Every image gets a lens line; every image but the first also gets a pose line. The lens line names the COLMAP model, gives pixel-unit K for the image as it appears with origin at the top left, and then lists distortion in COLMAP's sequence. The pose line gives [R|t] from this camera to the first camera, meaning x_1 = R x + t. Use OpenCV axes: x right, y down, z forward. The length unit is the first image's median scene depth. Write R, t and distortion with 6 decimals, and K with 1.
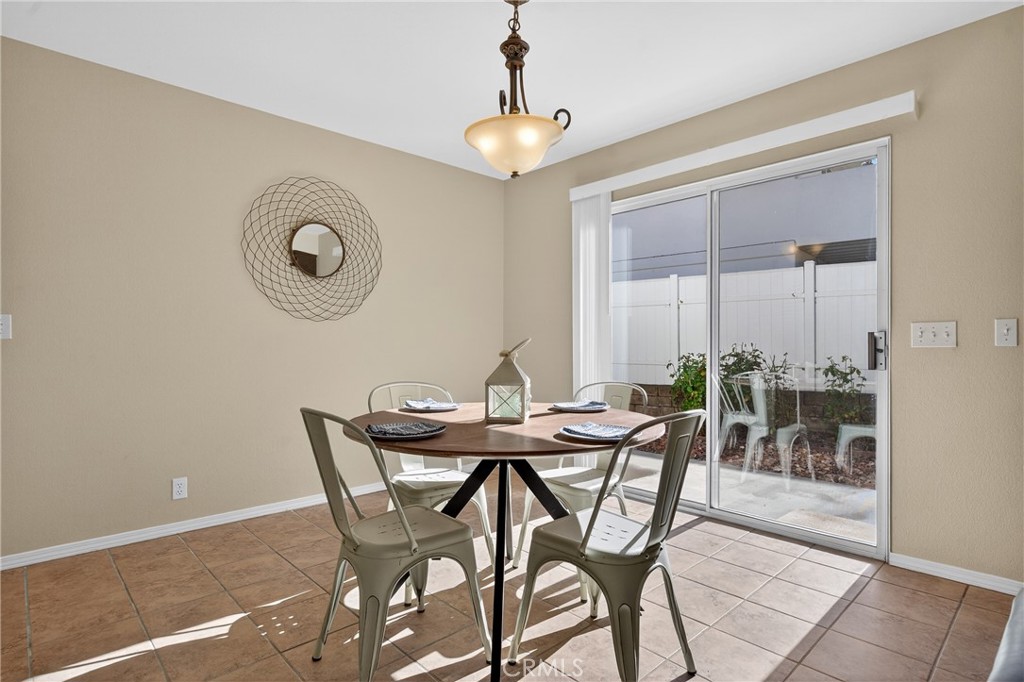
lens RADIAL K [[548.6, 0, 512.0], [0, 548.6, 341.0], [0, 0, 1]] dist [0.001784, 0.000955]
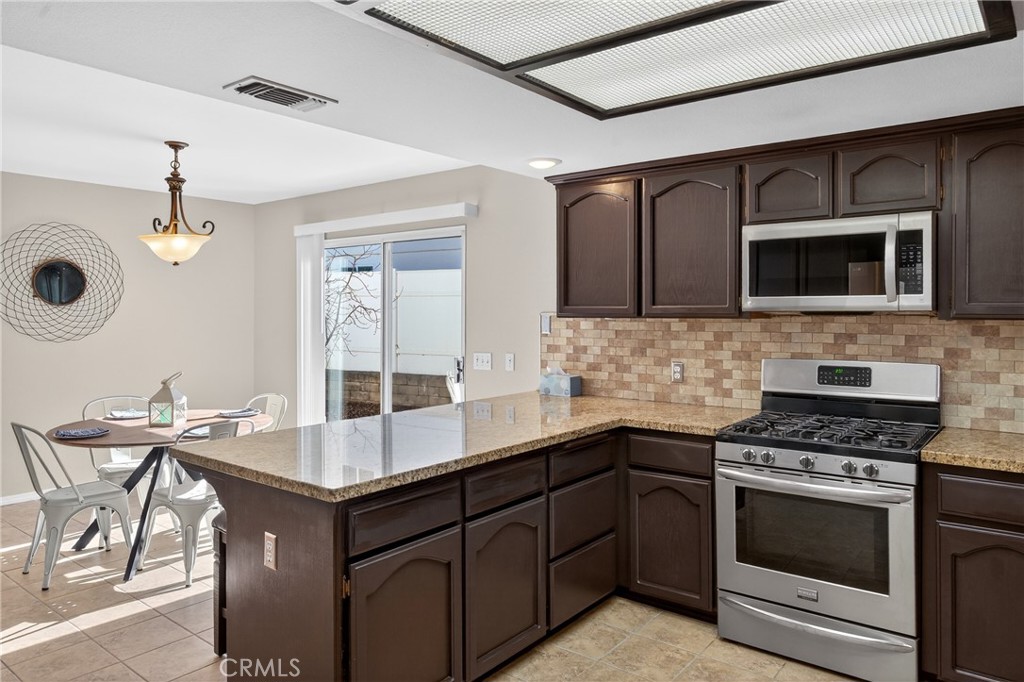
lens RADIAL K [[693.9, 0, 512.0], [0, 693.9, 314.9], [0, 0, 1]] dist [-0.003318, 0.000616]
pose [[0.988152, -0.000954, 0.153478, 0.563533], [-0.000170, 0.999973, 0.007306, -0.155027], [-0.153481, -0.007245, 0.988125, -0.933159]]
